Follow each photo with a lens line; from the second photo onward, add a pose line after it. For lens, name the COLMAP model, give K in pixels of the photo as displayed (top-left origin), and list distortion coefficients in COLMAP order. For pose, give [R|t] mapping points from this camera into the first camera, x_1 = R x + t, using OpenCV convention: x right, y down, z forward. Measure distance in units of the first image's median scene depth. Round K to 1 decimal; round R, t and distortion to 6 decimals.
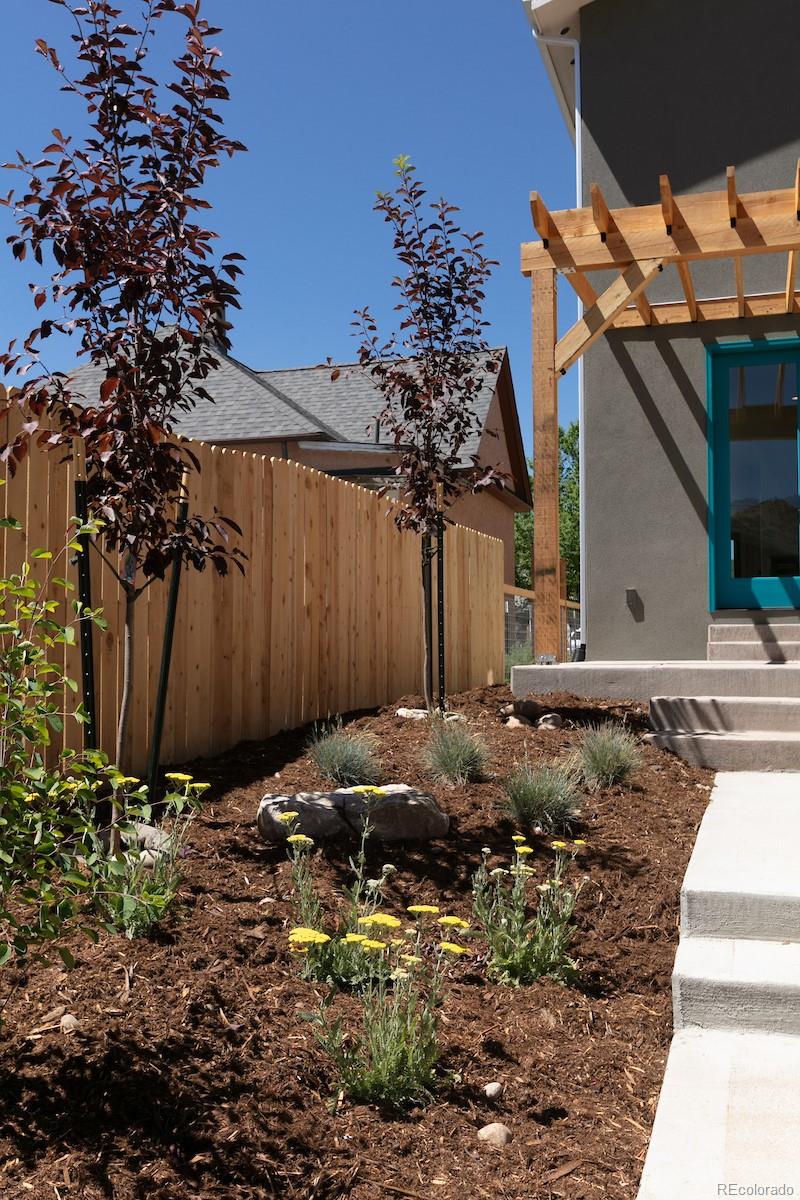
lens RADIAL K [[1131.4, 0, 400.0], [0, 1131.4, 600.0], [0, 0, 1]] dist [0.001494, -0.000502]
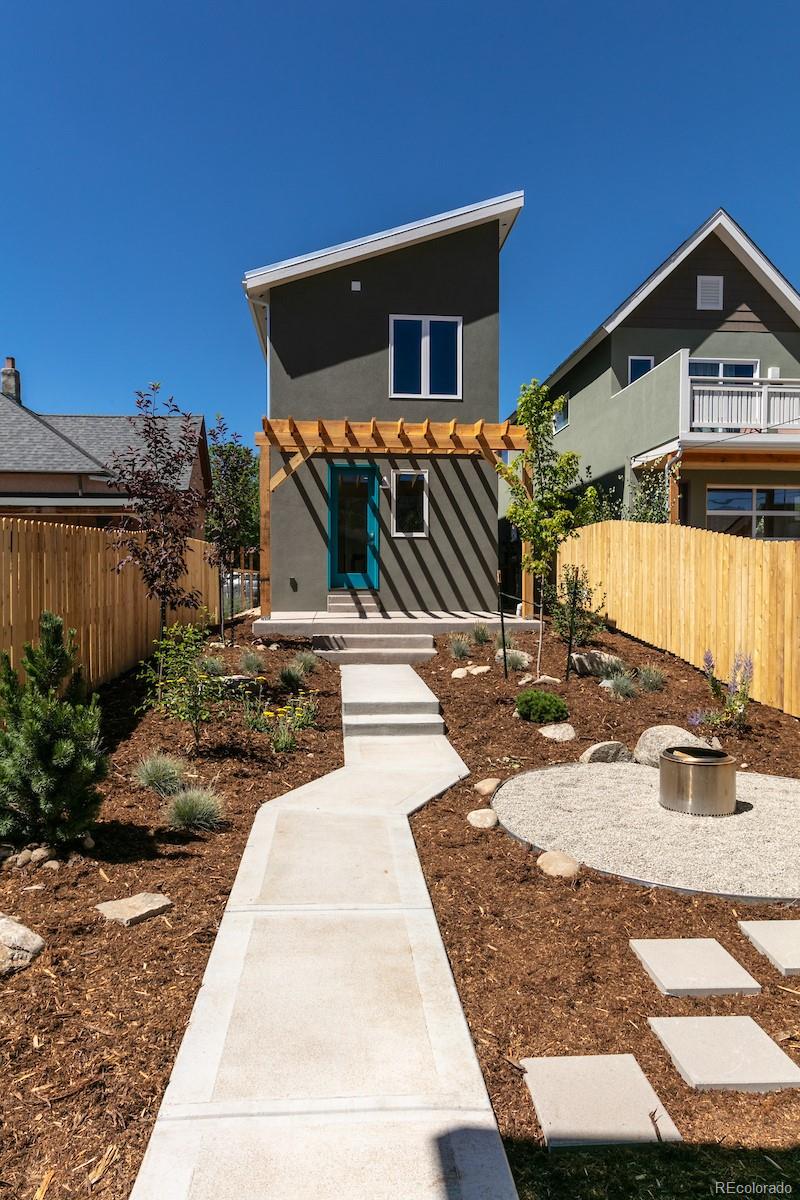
lens RADIAL K [[754.0, 0, 373.6], [0, 754.0, 597.9], [0, 0, 1]] dist [0.062086, 0.000383]
pose [[0.935536, -0.004600, 0.353202, -0.209203], [-0.021345, 0.997352, 0.069527, -0.099913], [-0.352587, -0.072584, 0.932960, -0.513376]]
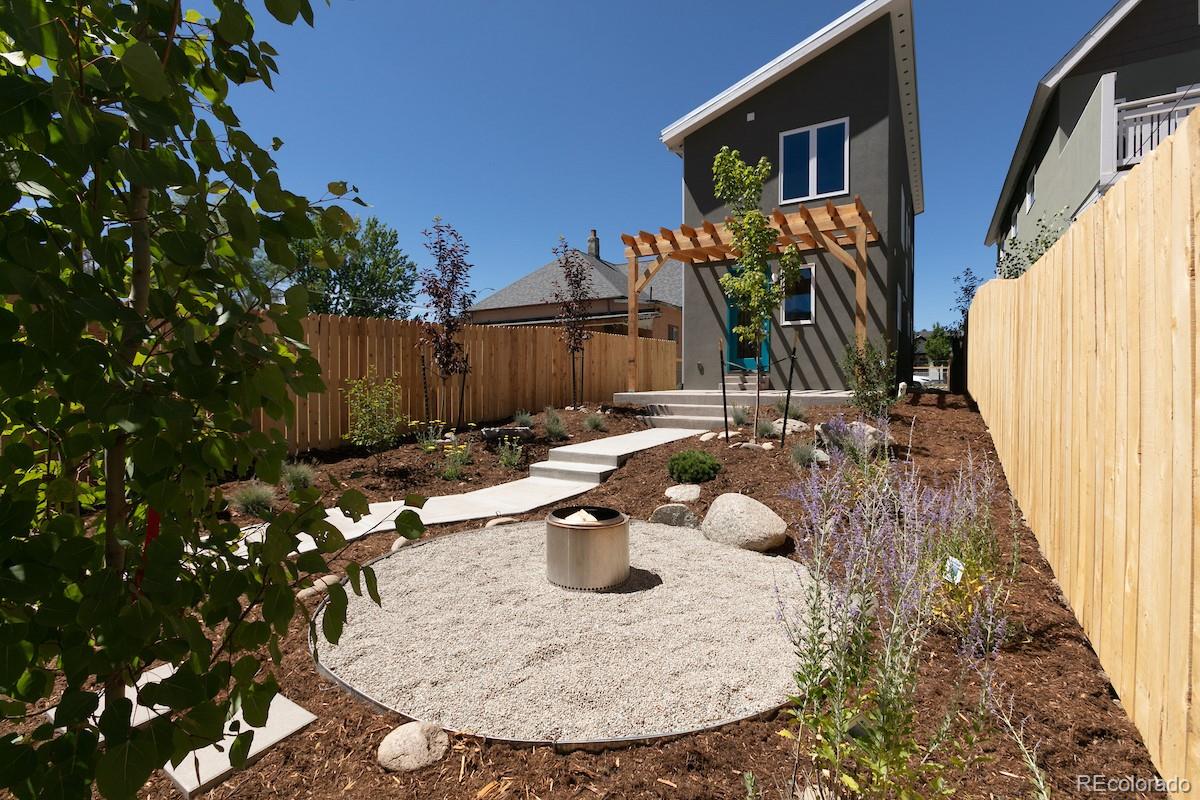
lens RADIAL K [[545.3, 0, 603.7], [0, 545.3, 387.1], [0, 0, 1]] dist [0.024416, 0.004934]
pose [[0.968871, 0.004157, -0.247533, 0.414297], [0.011426, 0.998043, 0.061482, -0.046700], [0.247304, -0.062396, 0.966927, -0.404178]]
